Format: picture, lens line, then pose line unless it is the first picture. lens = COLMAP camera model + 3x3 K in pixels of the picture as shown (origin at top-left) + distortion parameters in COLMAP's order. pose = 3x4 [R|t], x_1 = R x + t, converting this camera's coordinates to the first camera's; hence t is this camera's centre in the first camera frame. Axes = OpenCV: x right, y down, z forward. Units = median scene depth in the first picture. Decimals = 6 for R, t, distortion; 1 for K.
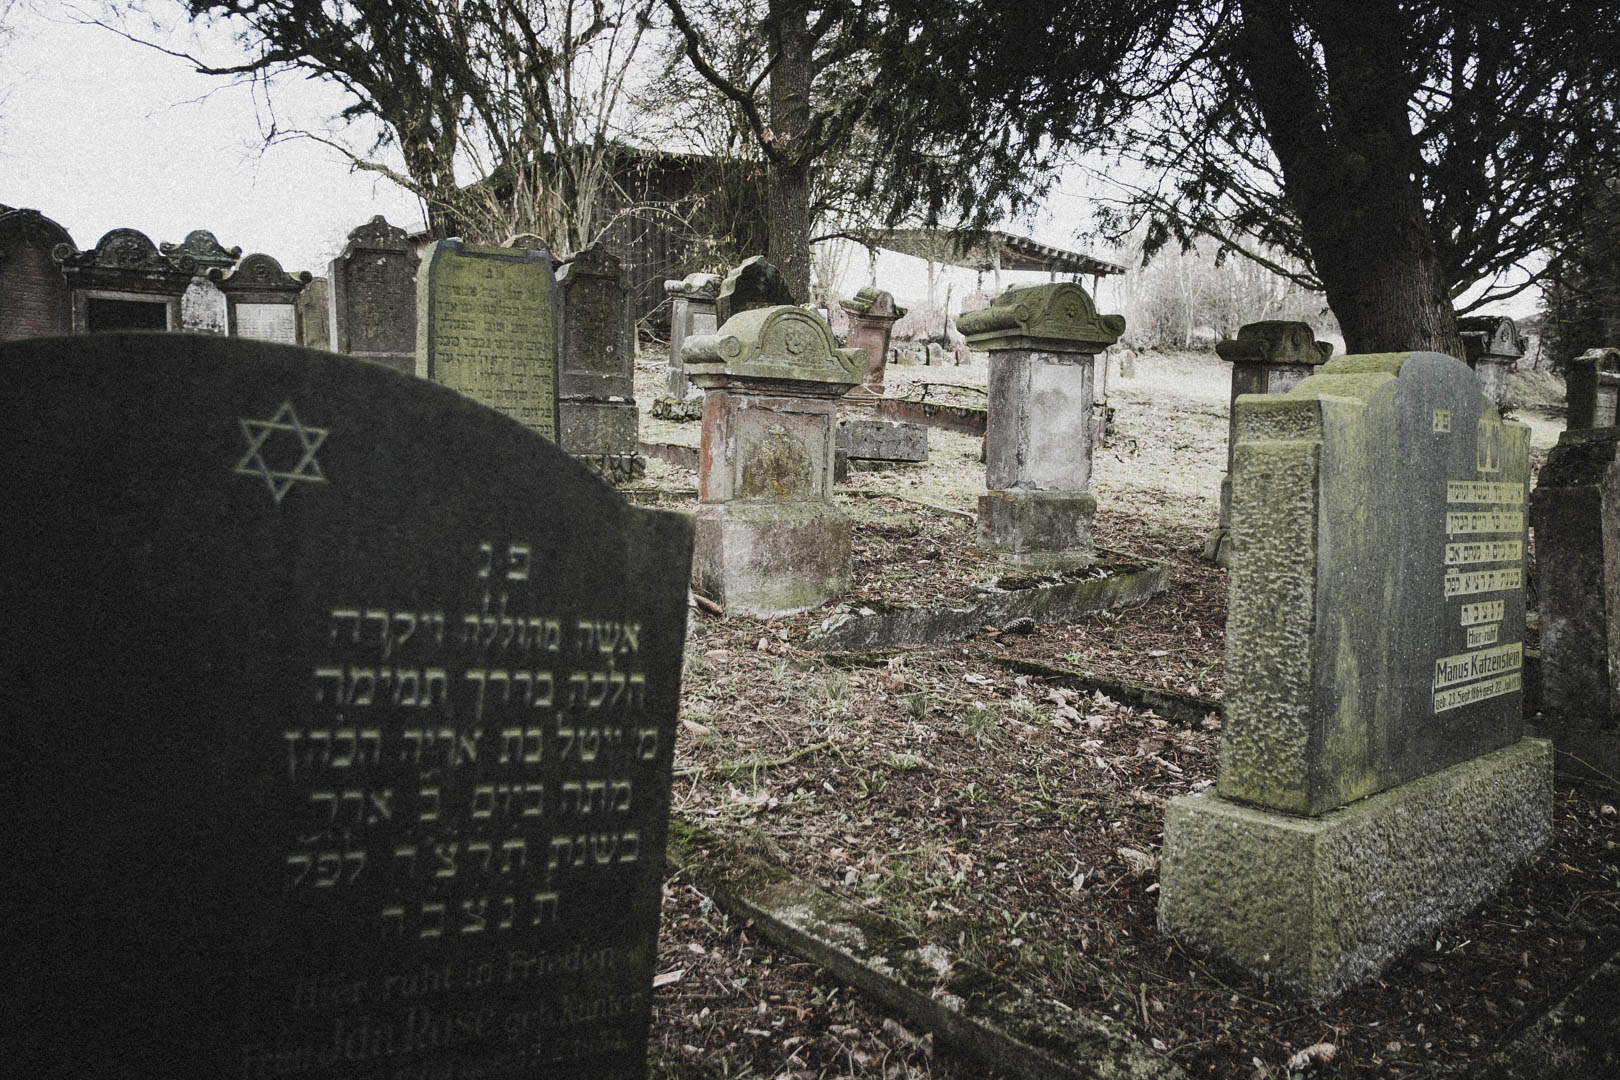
lens RADIAL K [[1282.3, 0, 792.9], [0, 1282.3, 540.9], [0, 0, 1]] dist [-0.055313, 0.078815]
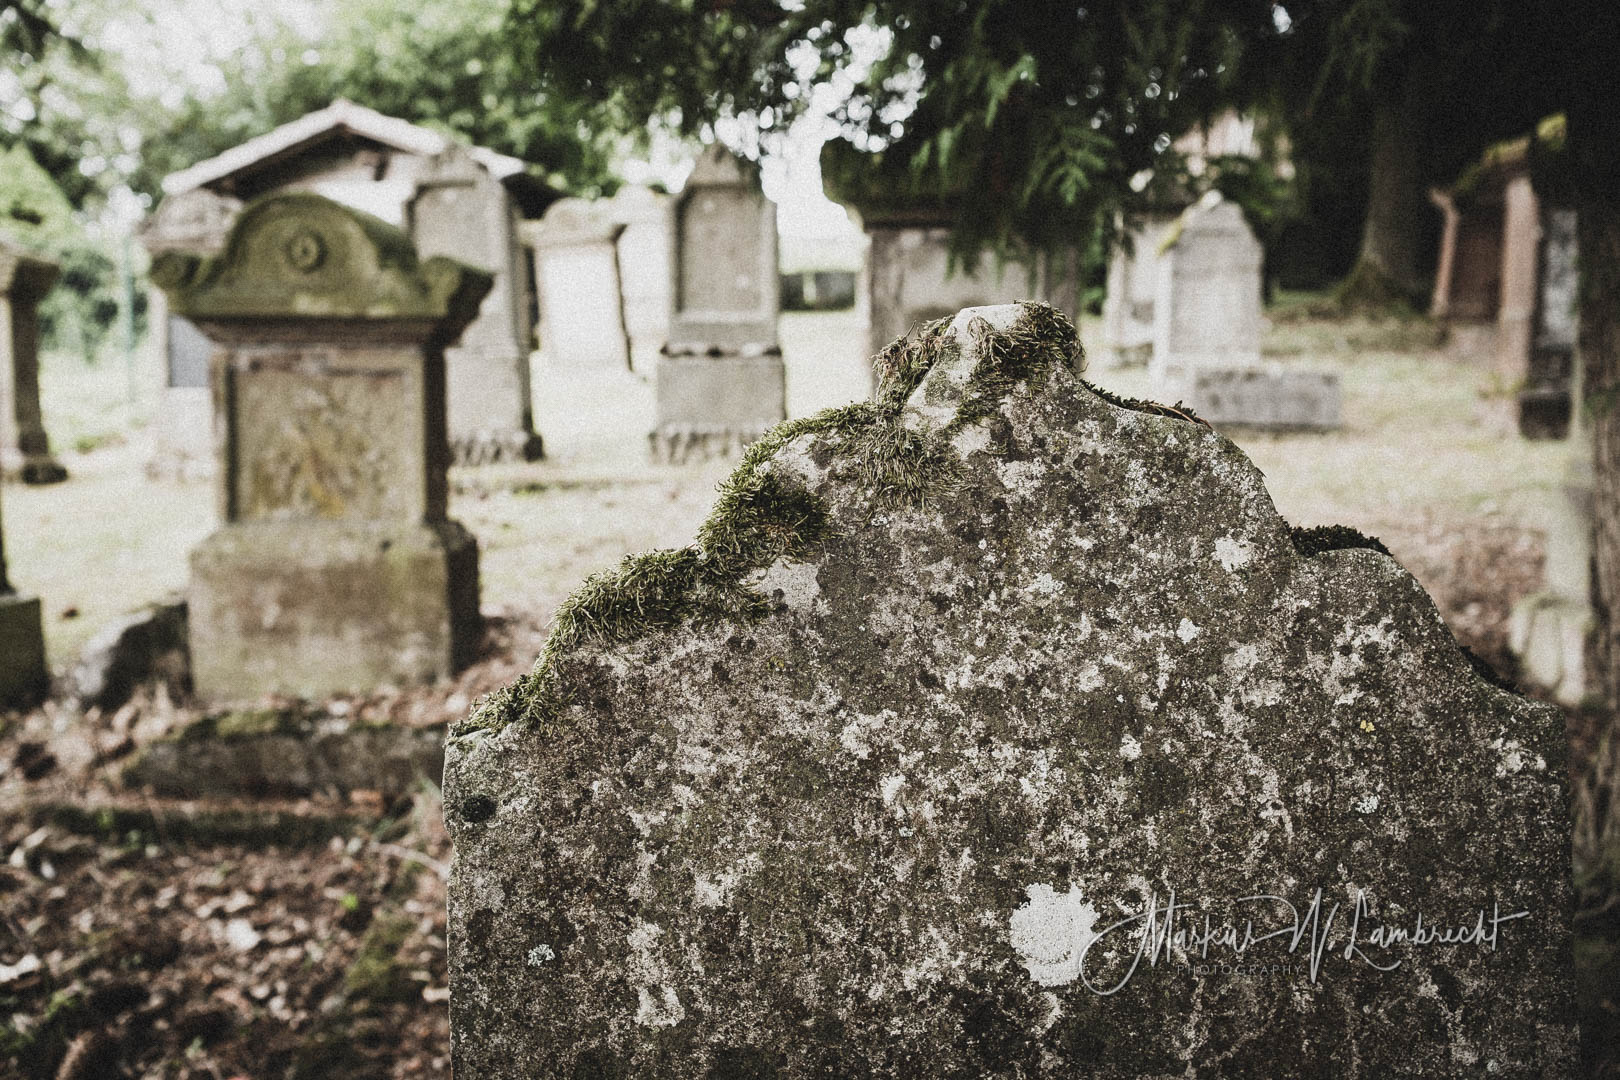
lens RADIAL K [[1308.1, 0, 806.3], [0, 1308.1, 552.8], [0, 0, 1]] dist [-0.035985, 0.033274]
pose [[0.808205, 0.049252, -0.586838, 0.980850], [-0.019731, 0.998202, 0.056602, -0.101650], [0.588570, -0.034168, 0.807724, 1.183764]]
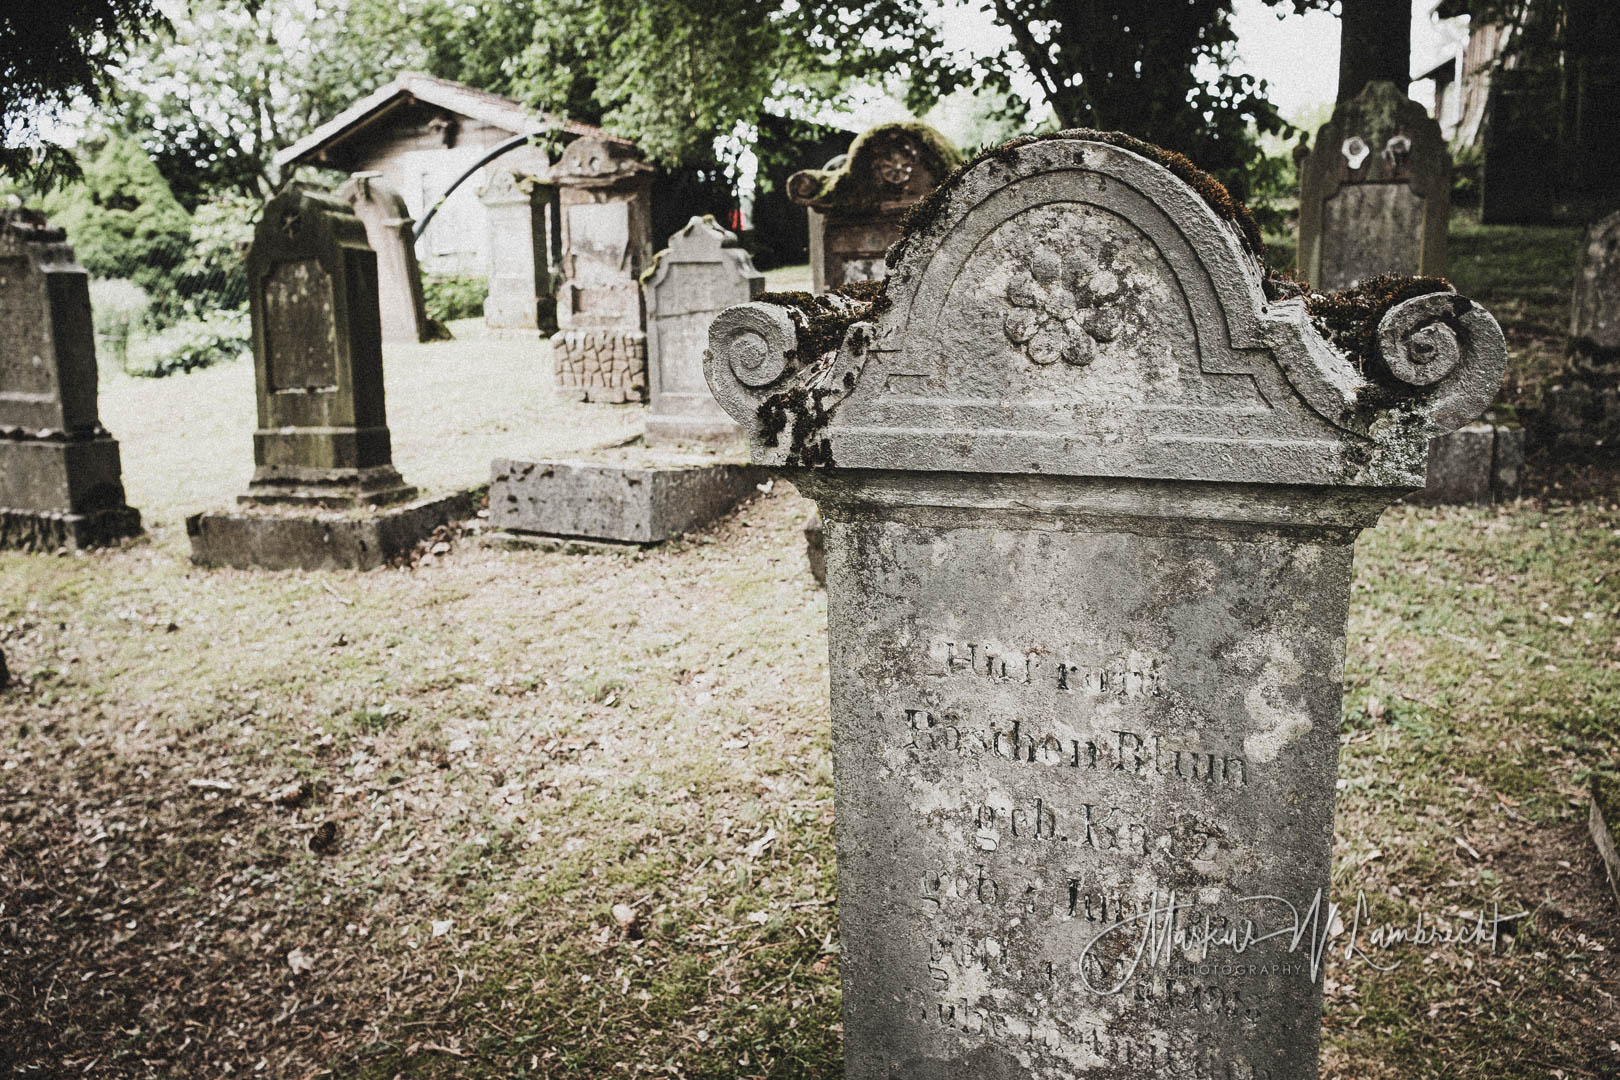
lens RADIAL K [[1308.1, 0, 809.1], [0, 1308.1, 541.5], [0, 0, 1]] dist [-0.035985, 0.033274]
pose [[0.558217, 0.131720, -0.819172, 1.990691], [-0.032596, 0.990037, 0.136983, -0.464593], [0.829054, -0.049764, 0.556949, 2.752328]]
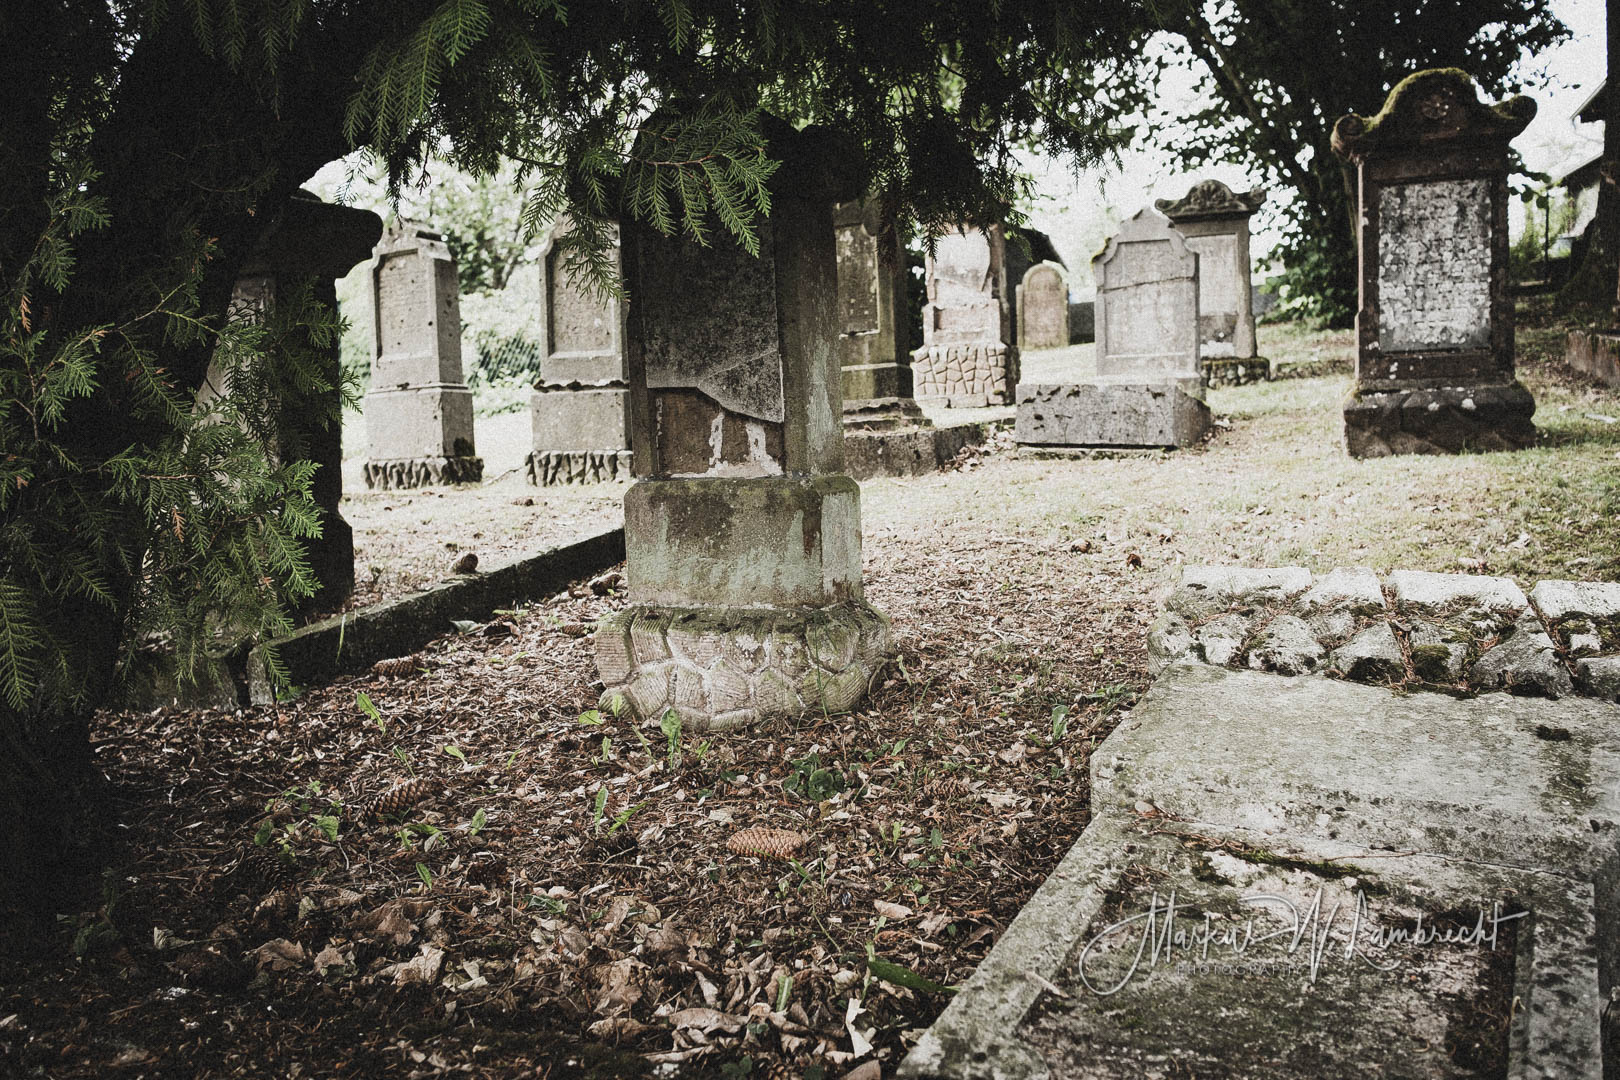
lens RADIAL K [[1308.1, 0, 817.2], [0, 1308.1, 544.1], [0, 0, 1]] dist [-0.035985, 0.033274]
pose [[0.514820, 0.042675, -0.856236, 1.912920], [-0.025848, 0.999079, 0.034254, -0.106742], [0.856909, 0.004497, 0.515449, 1.991848]]
